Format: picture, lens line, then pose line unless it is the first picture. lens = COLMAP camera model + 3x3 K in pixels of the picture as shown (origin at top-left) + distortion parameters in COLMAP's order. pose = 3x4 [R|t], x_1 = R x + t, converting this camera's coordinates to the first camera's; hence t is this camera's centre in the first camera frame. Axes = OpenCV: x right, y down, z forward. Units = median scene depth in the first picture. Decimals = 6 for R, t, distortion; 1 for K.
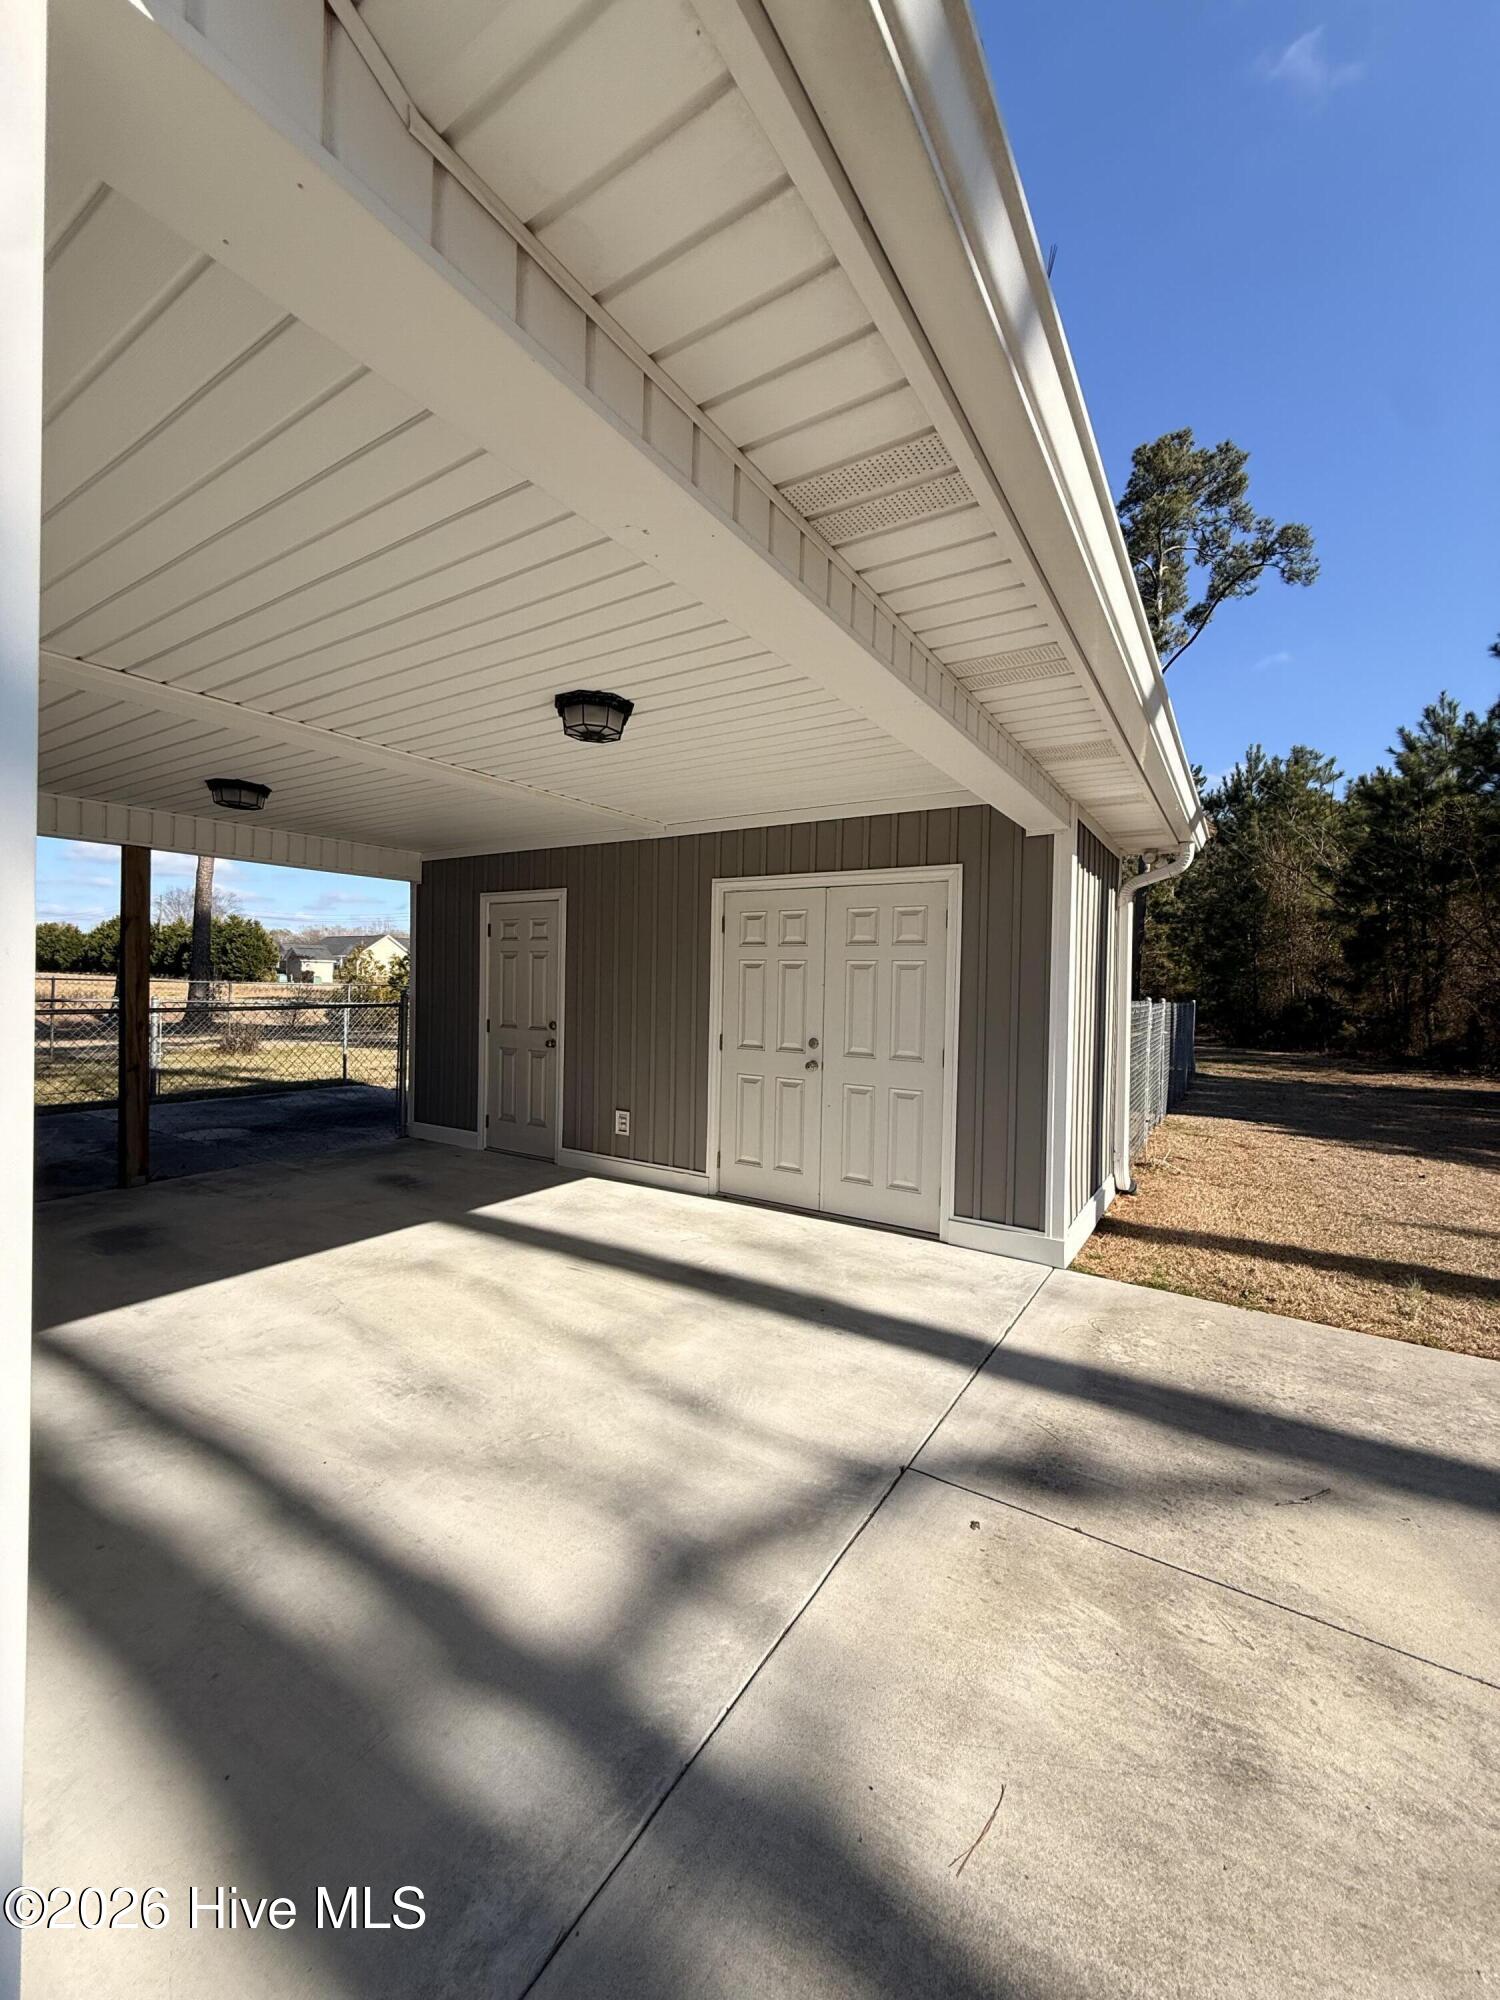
lens RADIAL K [[792.2, 0, 747.8], [0, 792.2, 1001.7], [0, 0, 1]] dist [0.003630, -0.000854]
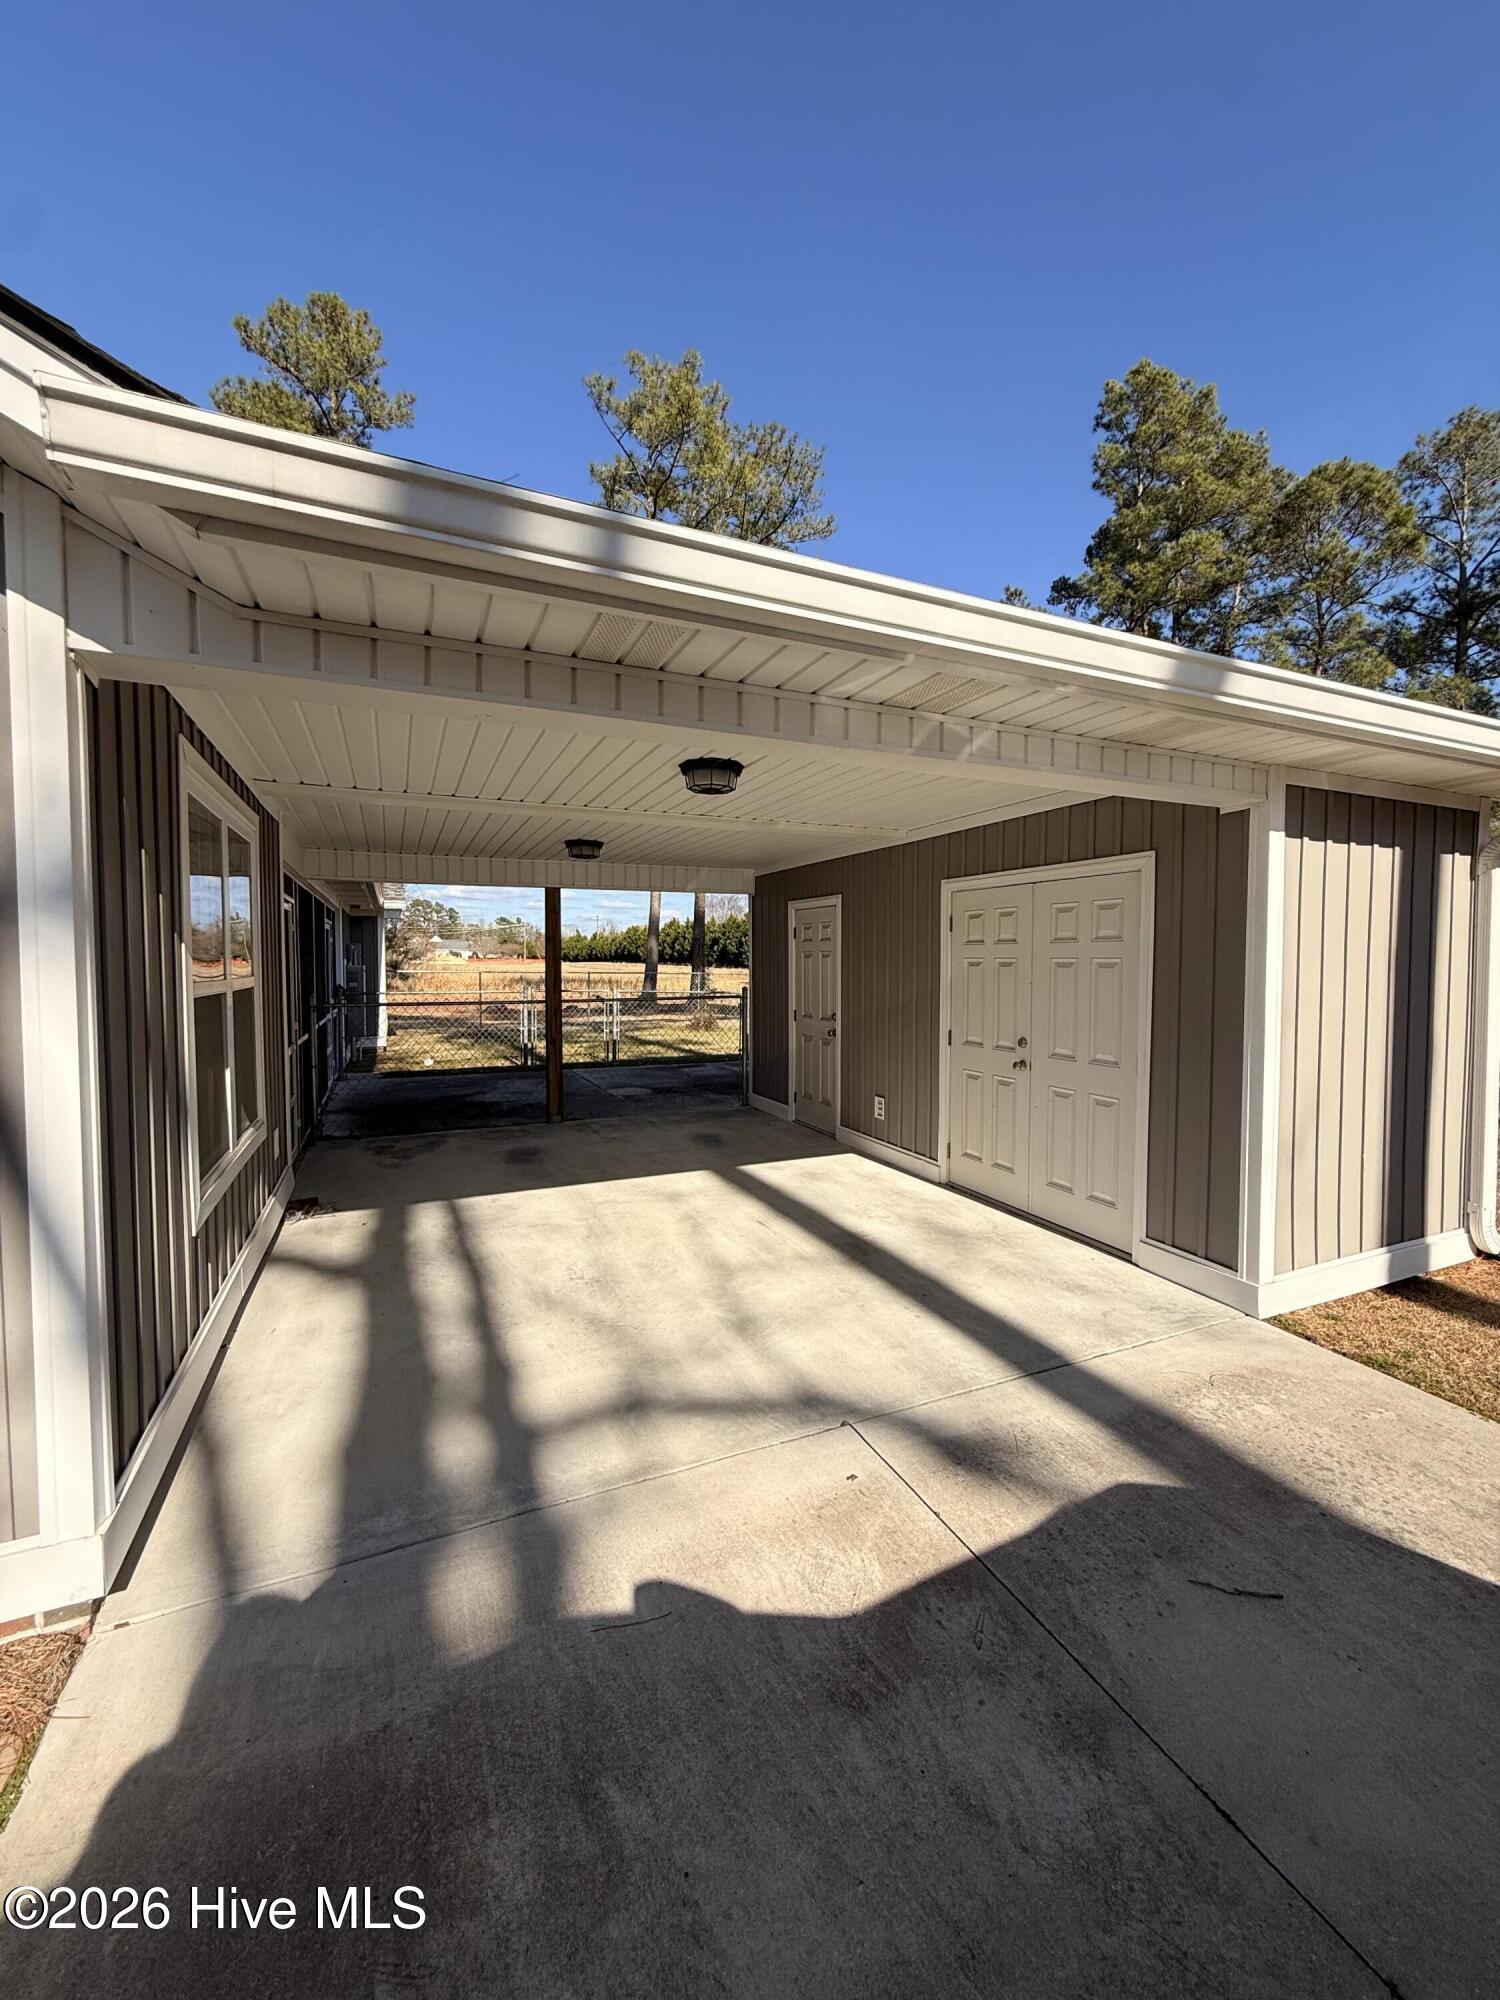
lens RADIAL K [[792.2, 0, 722.6], [0, 792.2, 1014.1], [0, 0, 1]] dist [0.003630, -0.000854]
pose [[0.823914, 0.022397, -0.566272, 0.352456], [-0.004819, 0.999460, 0.032518, -0.013942], [0.566695, -0.024063, 0.823576, -0.023330]]
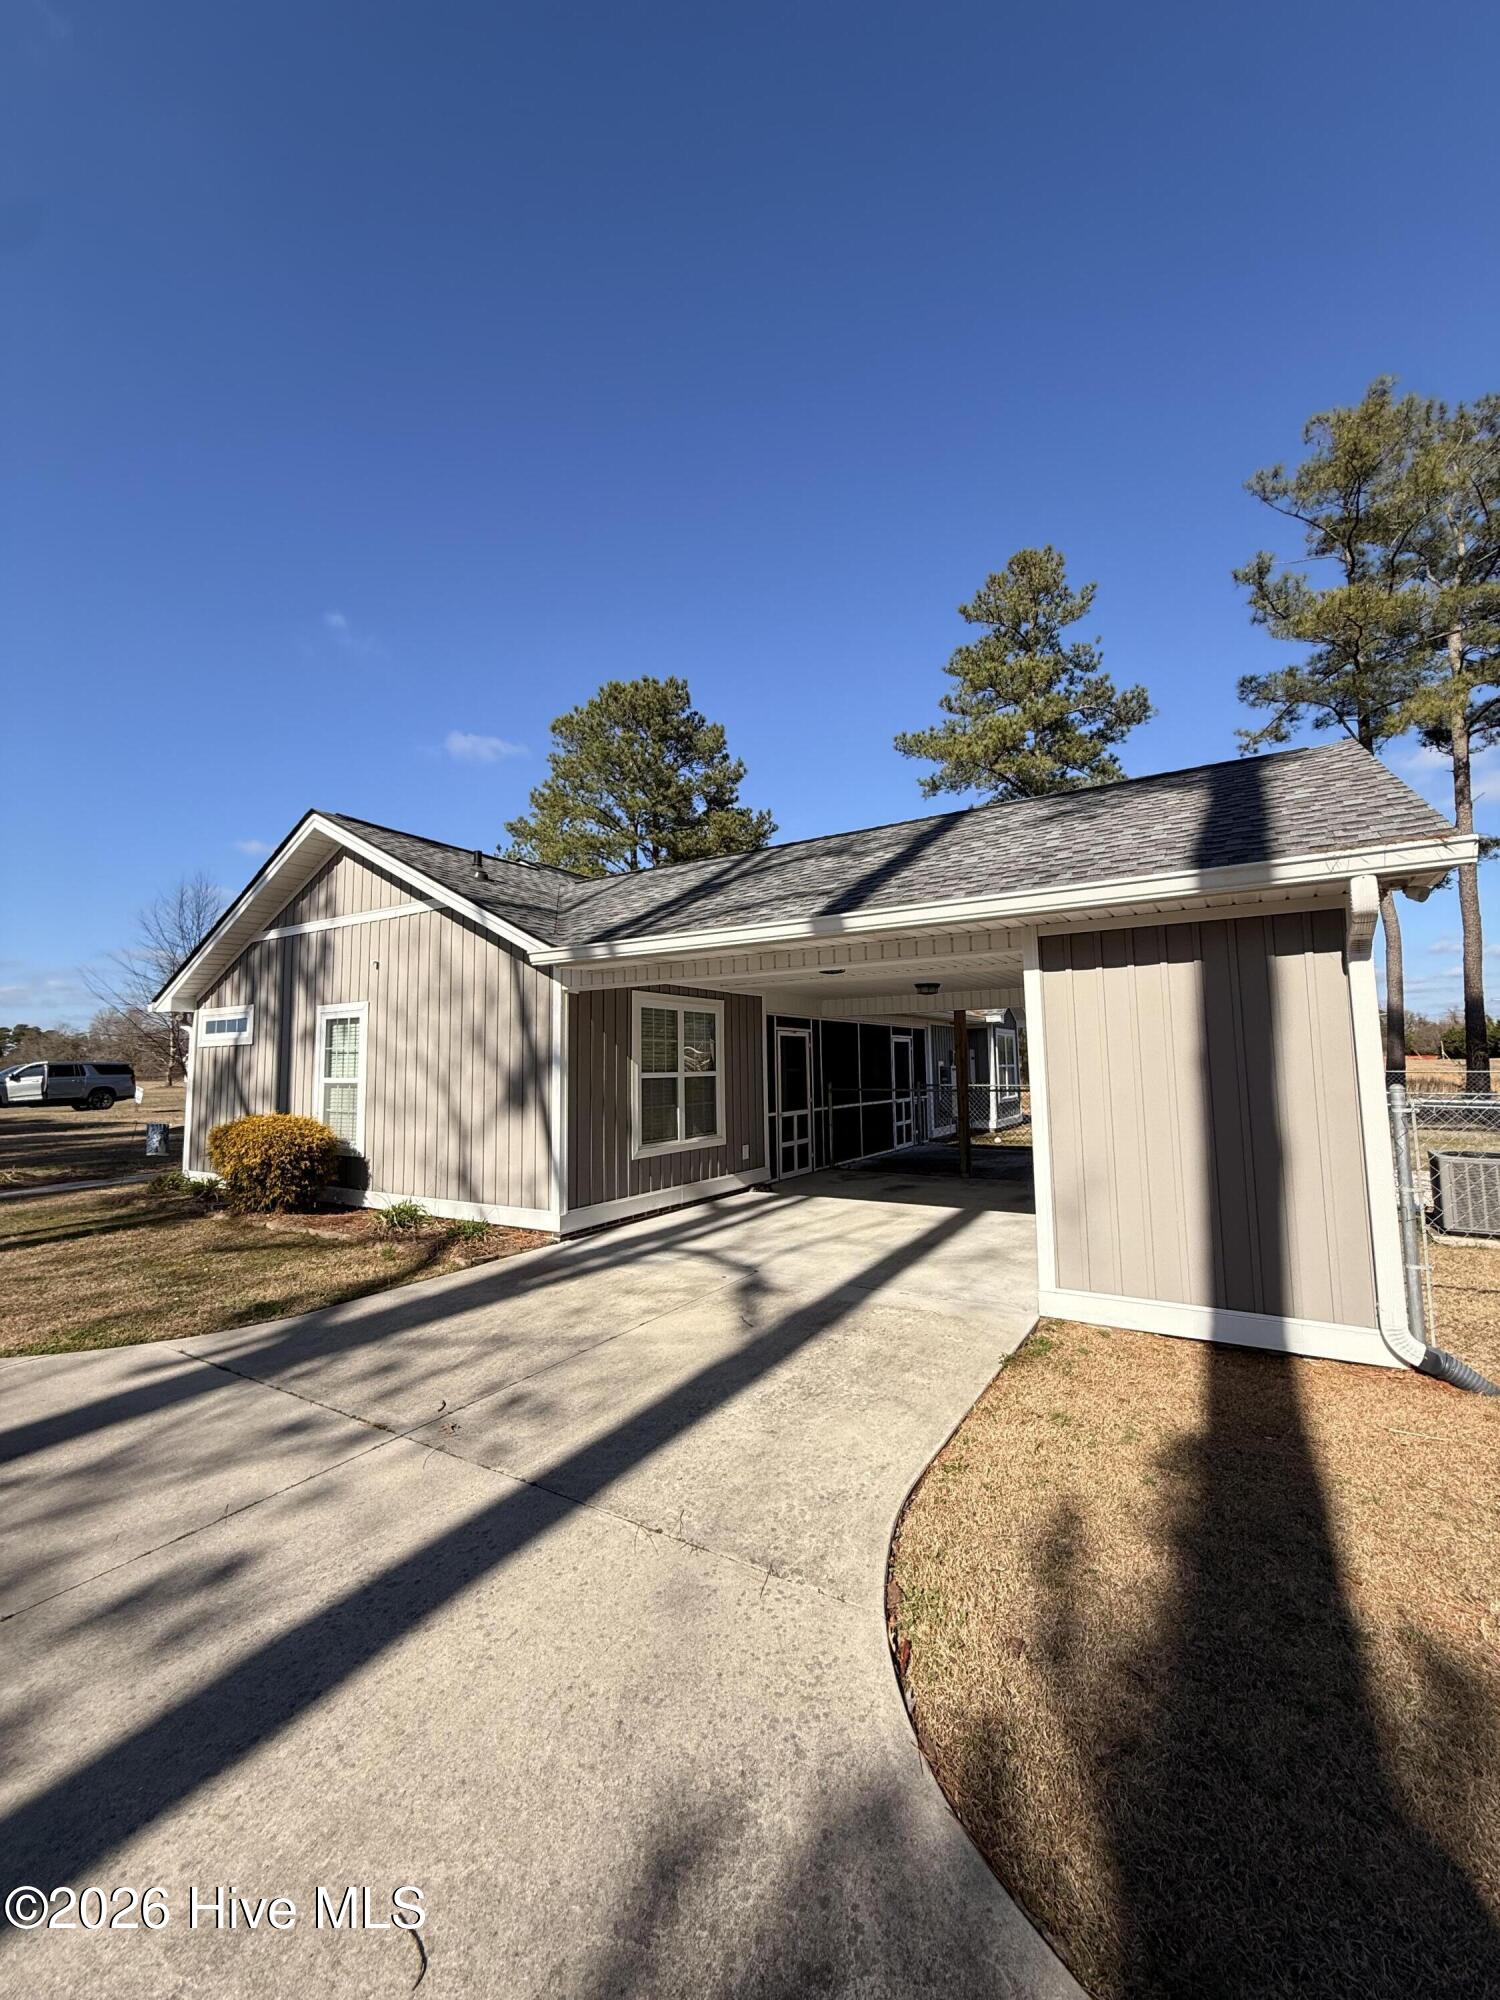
lens RADIAL K [[792.2, 0, 747.5], [0, 792.2, 998.4], [0, 0, 1]] dist [0.003630, -0.000854]
pose [[0.009710, -0.102817, -0.994653, 1.440973], [-0.006076, 0.994675, -0.102879, -0.008950], [0.999934, 0.007042, 0.009034, 0.485164]]
